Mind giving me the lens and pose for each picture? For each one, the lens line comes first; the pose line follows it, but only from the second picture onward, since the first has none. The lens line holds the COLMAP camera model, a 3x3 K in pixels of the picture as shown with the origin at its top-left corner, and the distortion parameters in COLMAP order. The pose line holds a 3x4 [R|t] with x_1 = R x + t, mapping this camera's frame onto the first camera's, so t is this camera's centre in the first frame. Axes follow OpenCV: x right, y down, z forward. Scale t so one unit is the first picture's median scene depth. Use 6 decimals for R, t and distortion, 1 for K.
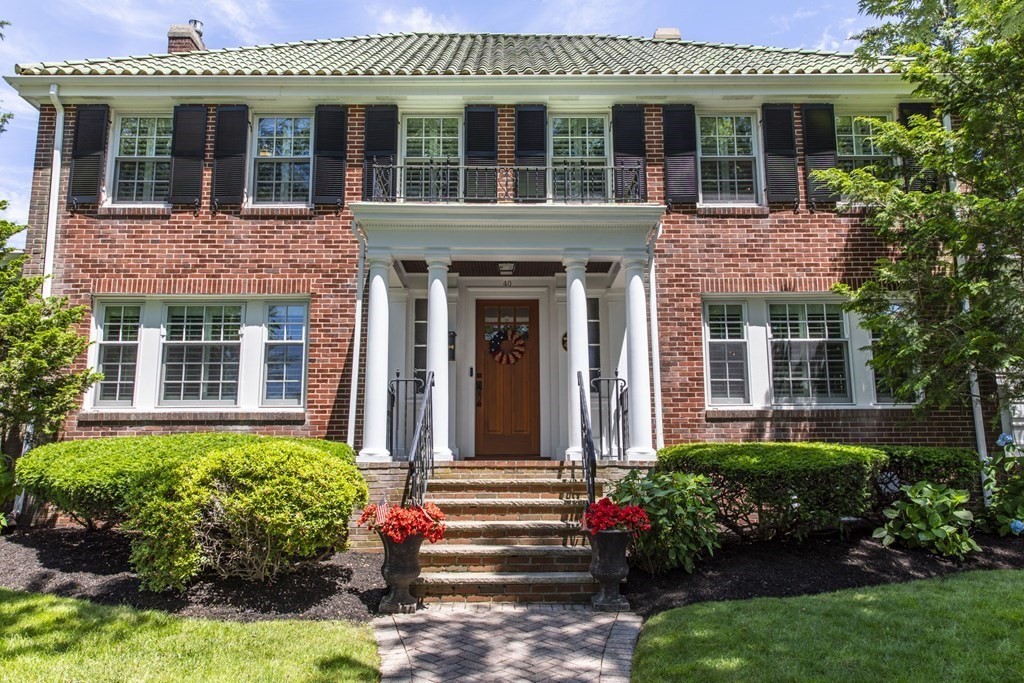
lens RADIAL K [[737.3, 0, 511.3], [0, 737.3, 345.4], [0, 0, 1]] dist [0.015265, 0.007228]
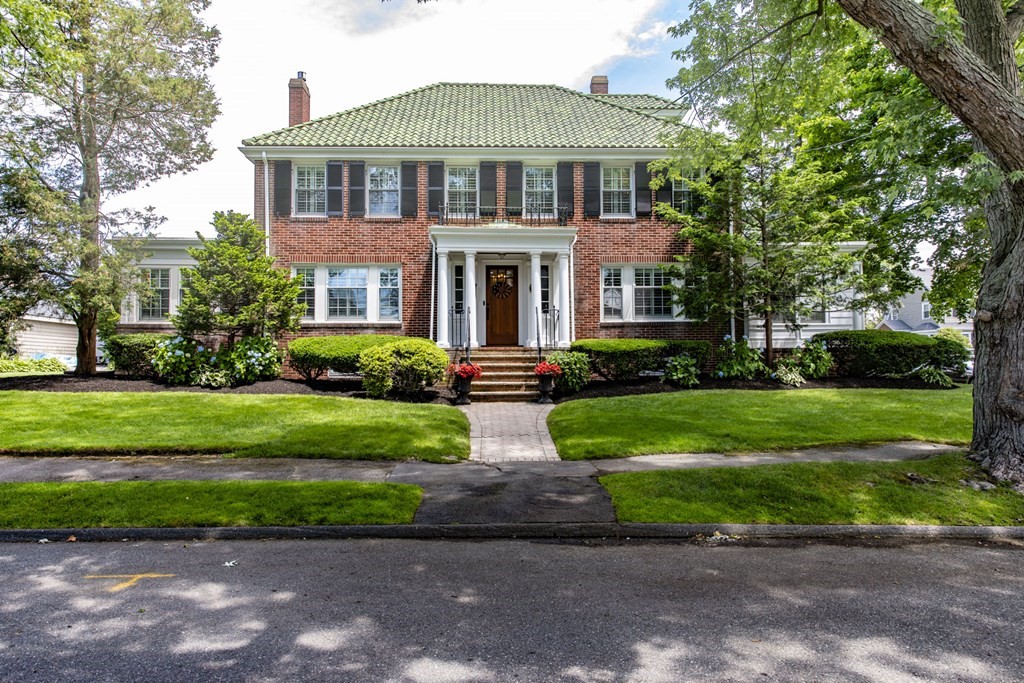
lens RADIAL K [[737.3, 0, 511.2], [0, 737.3, 343.0], [0, 0, 1]] dist [0.015265, 0.007228]
pose [[0.999429, 0.001002, 0.033763, -0.048693], [-0.006057, 0.988677, 0.149939, -0.160162], [-0.033231, -0.150058, 0.988119, -1.011484]]
